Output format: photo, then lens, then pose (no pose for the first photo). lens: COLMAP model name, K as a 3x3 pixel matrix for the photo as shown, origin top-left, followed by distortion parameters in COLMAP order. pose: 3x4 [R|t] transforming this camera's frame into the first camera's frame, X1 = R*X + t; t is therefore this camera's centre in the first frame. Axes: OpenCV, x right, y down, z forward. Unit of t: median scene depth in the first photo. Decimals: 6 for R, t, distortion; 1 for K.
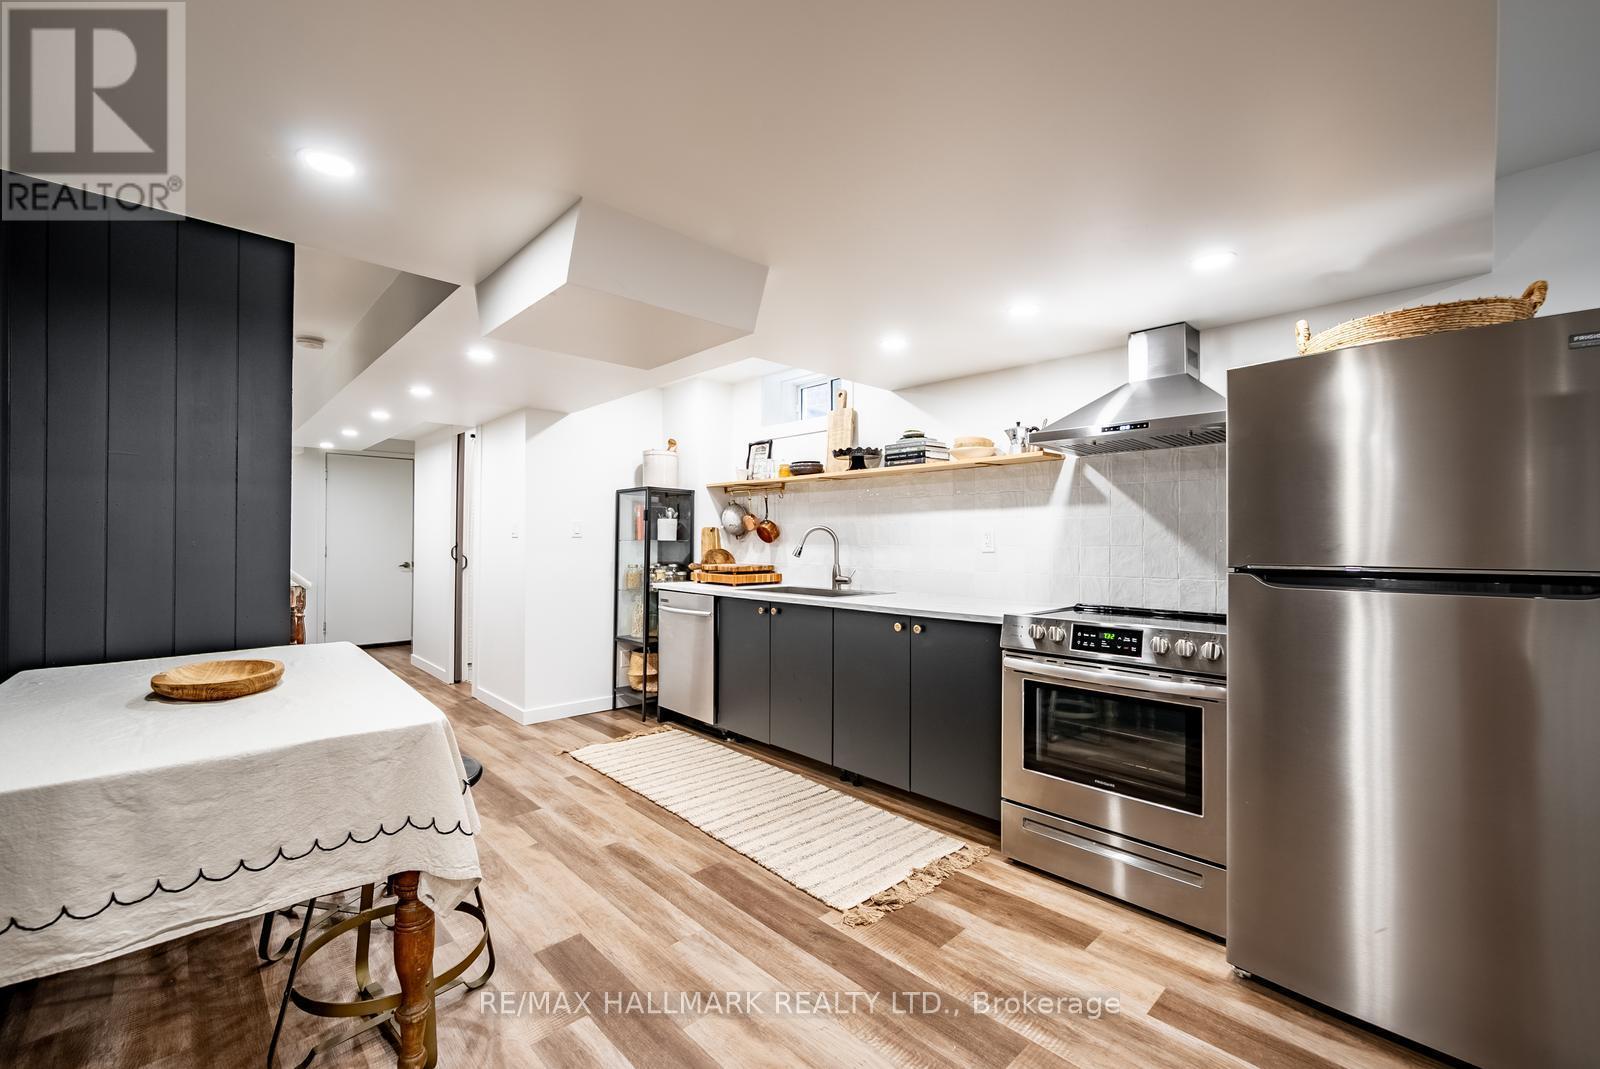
lens RADIAL K [[677.4, 0, 804.7], [0, 677.4, 536.7], [0, 0, 1]] dist [-0.005878, 0.002909]
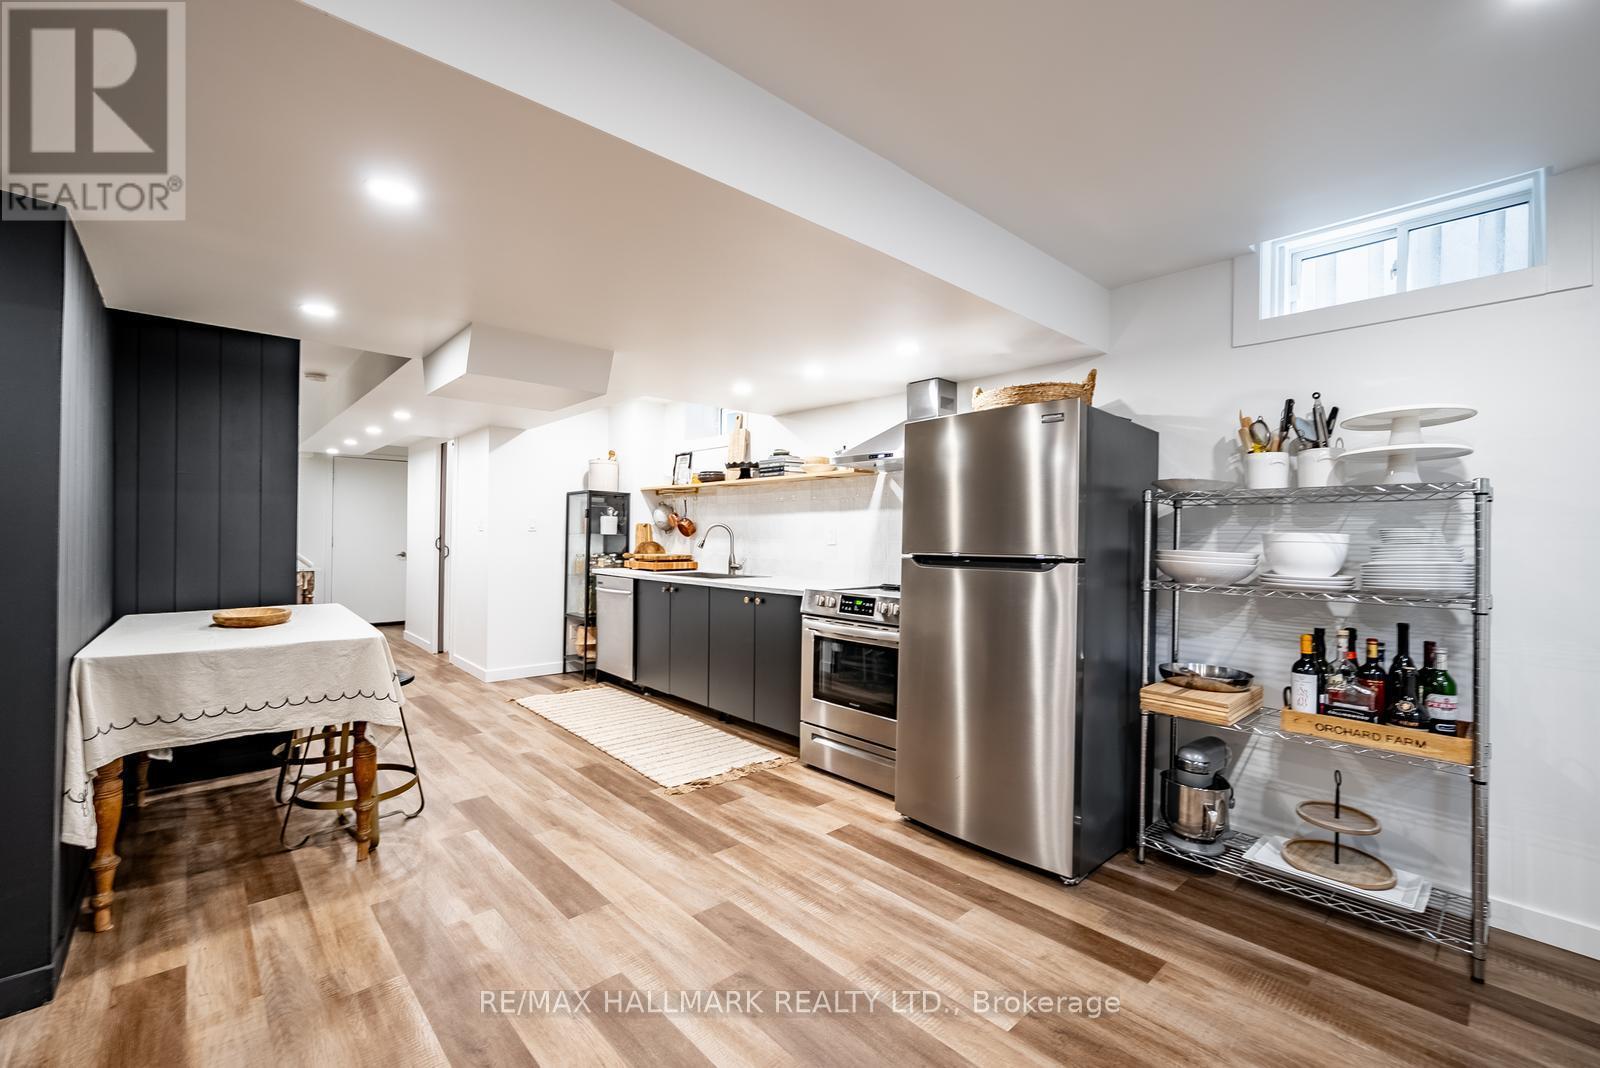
lens RADIAL K [[677.4, 0, 799.9], [0, 677.4, 536.1], [0, 0, 1]] dist [-0.005878, 0.002909]
pose [[0.999788, 0.006857, -0.019429, 0.313842], [-0.006735, 0.999957, 0.006365, -0.001970], [0.019472, -0.006233, 0.999791, -0.390401]]
